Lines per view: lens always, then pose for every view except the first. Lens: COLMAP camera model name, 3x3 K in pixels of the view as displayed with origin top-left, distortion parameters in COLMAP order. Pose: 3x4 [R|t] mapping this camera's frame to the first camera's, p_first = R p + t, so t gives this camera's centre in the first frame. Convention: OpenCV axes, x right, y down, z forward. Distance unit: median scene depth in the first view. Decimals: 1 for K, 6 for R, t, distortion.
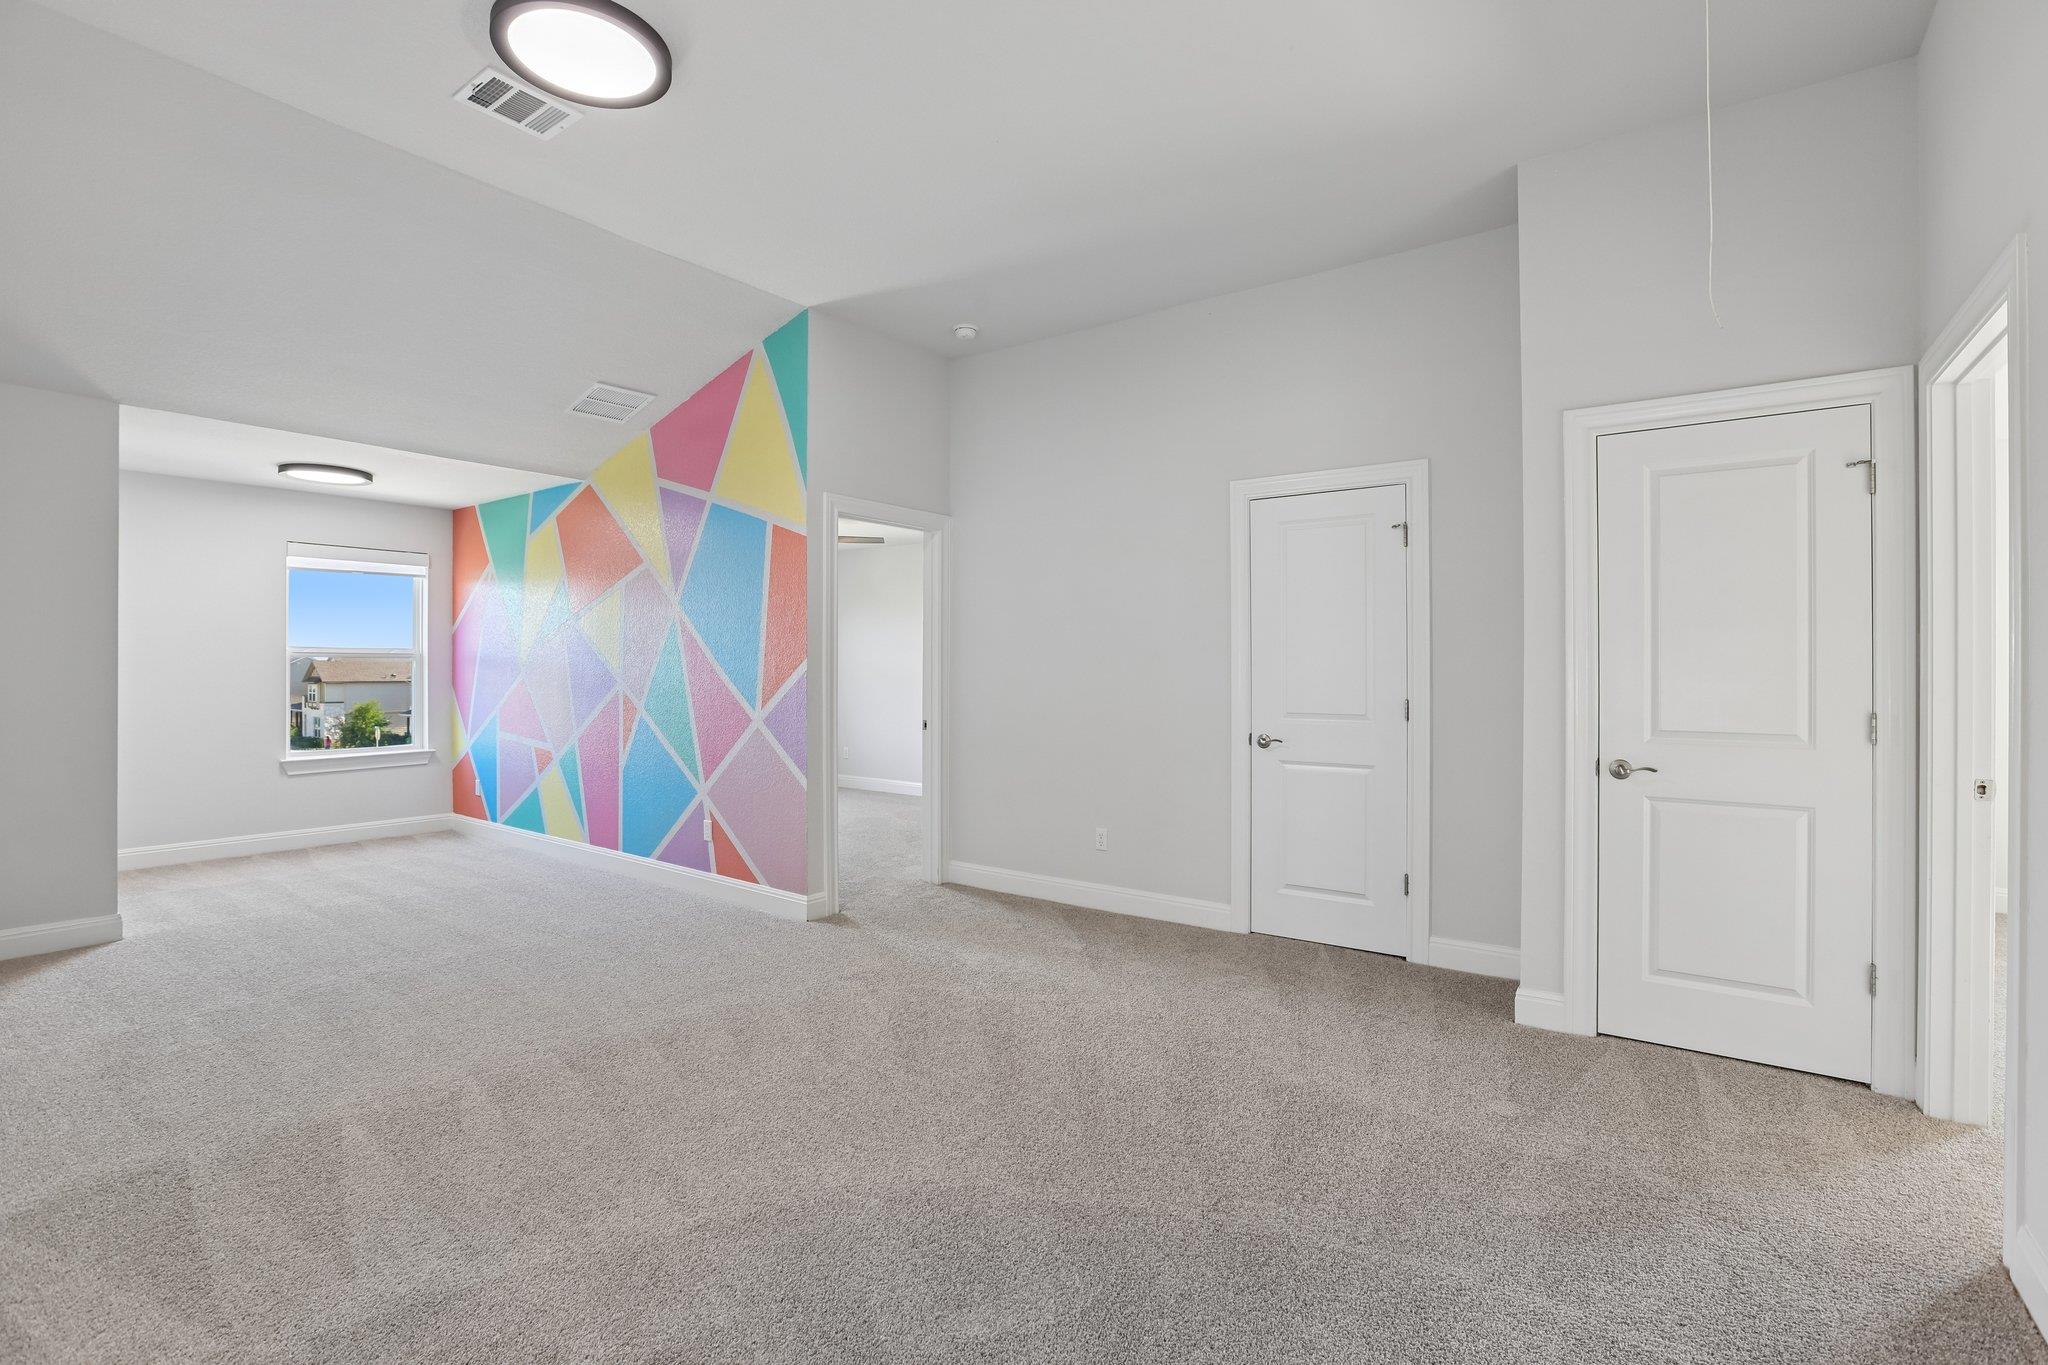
lens RADIAL K [[918.8, 0, 1022.1], [0, 918.8, 664.3], [0, 0, 1]] dist [-0.032650, 0.007336]
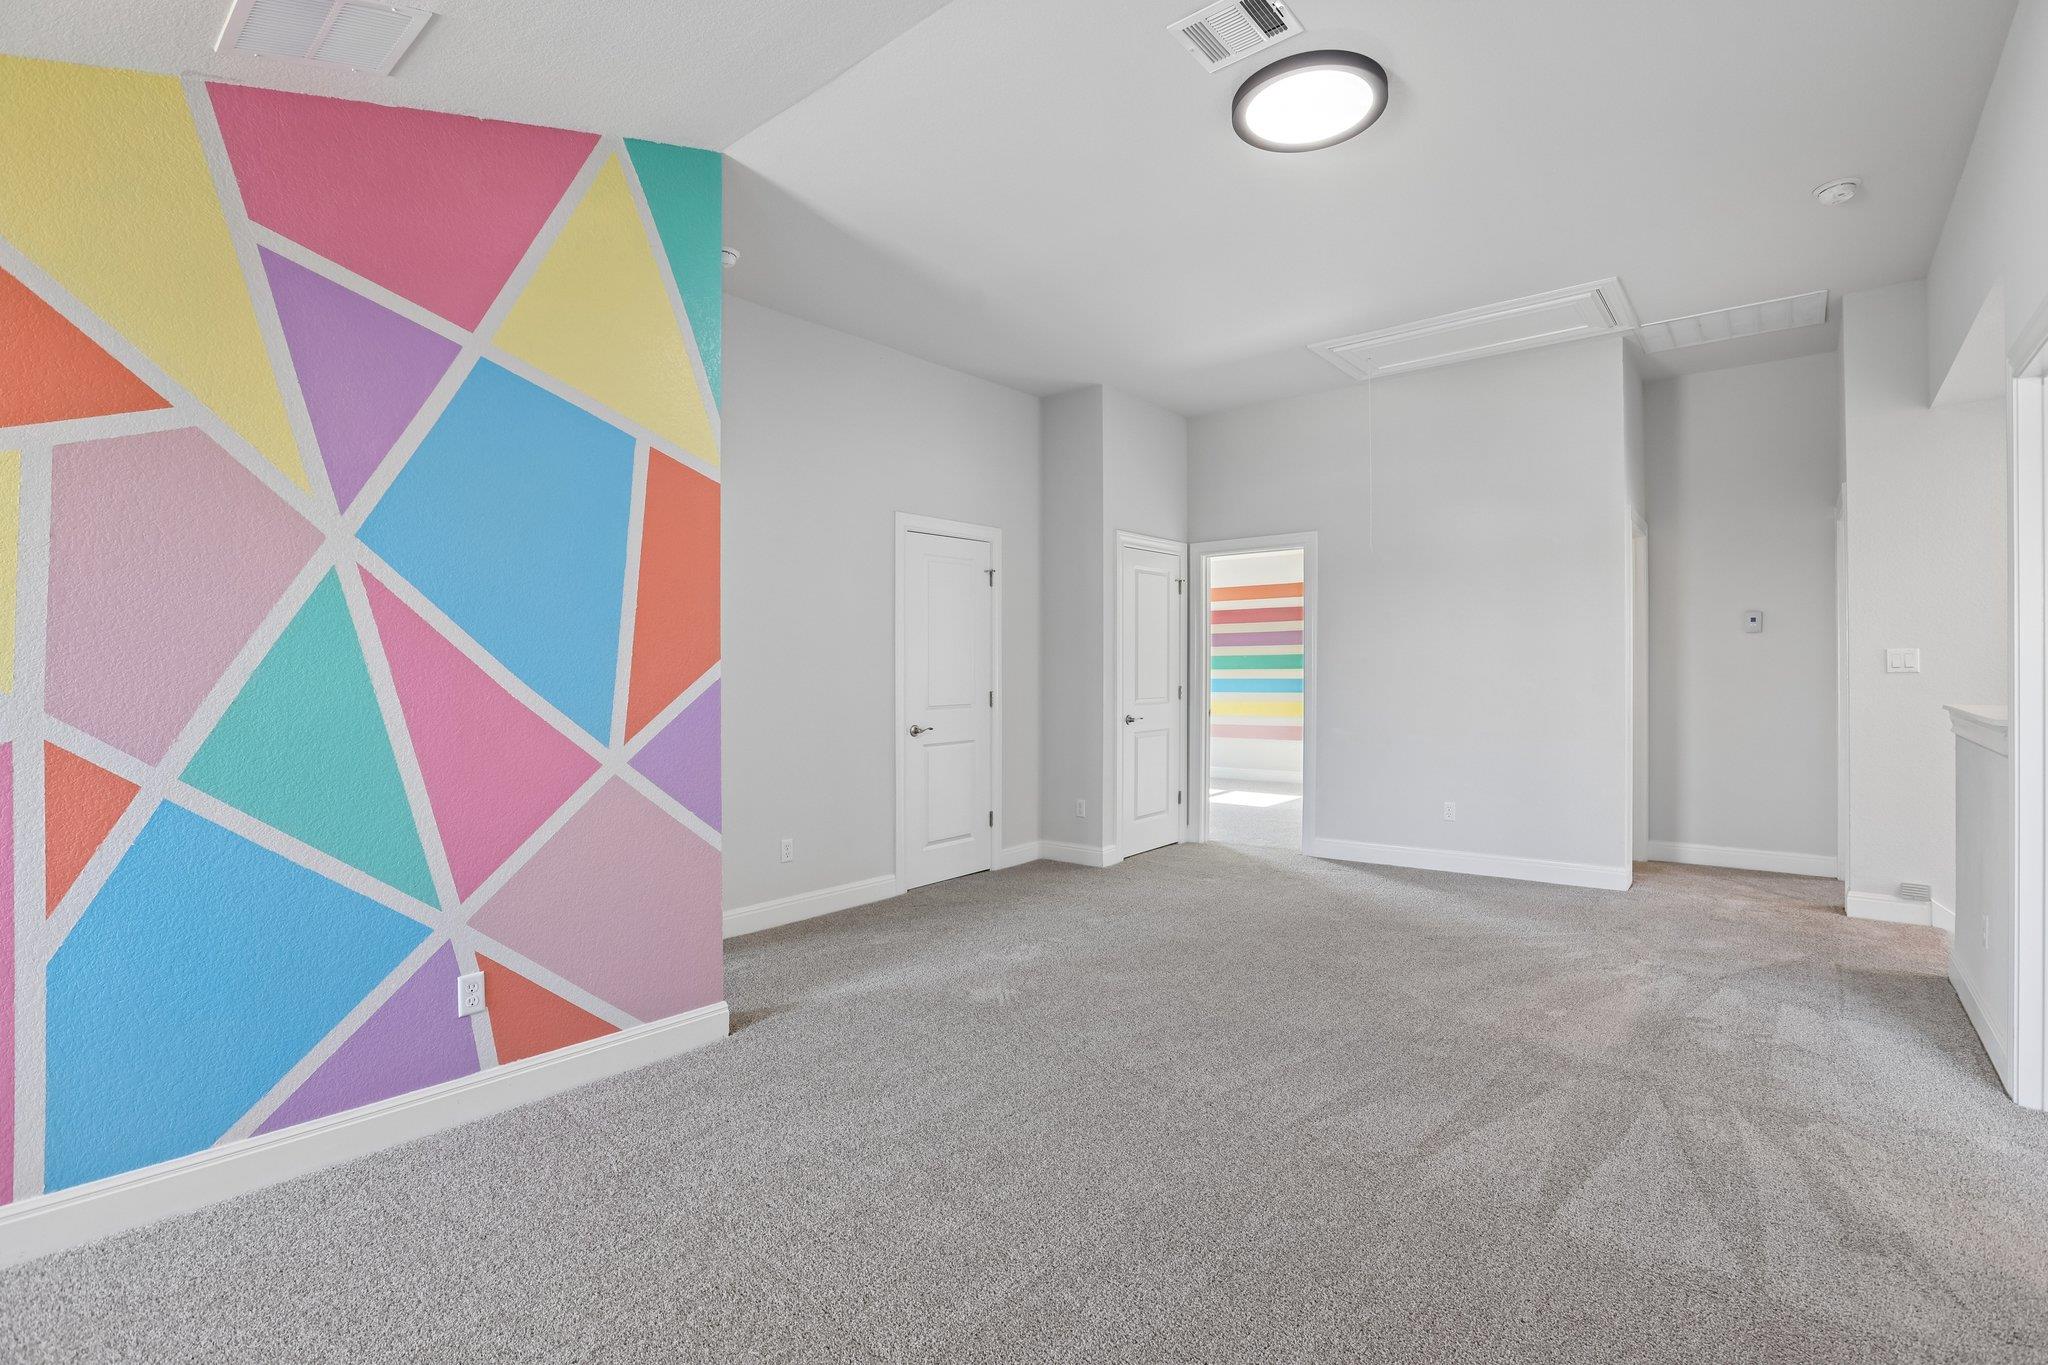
lens RADIAL K [[918.8, 0, 1019.5], [0, 918.8, 684.5], [0, 0, 1]] dist [-0.032650, 0.007336]
pose [[0.105807, -0.019667, 0.994192, -0.820748], [0.000780, 0.999806, 0.019695, -0.001466], [-0.994386, -0.001309, 0.105802, 0.643811]]
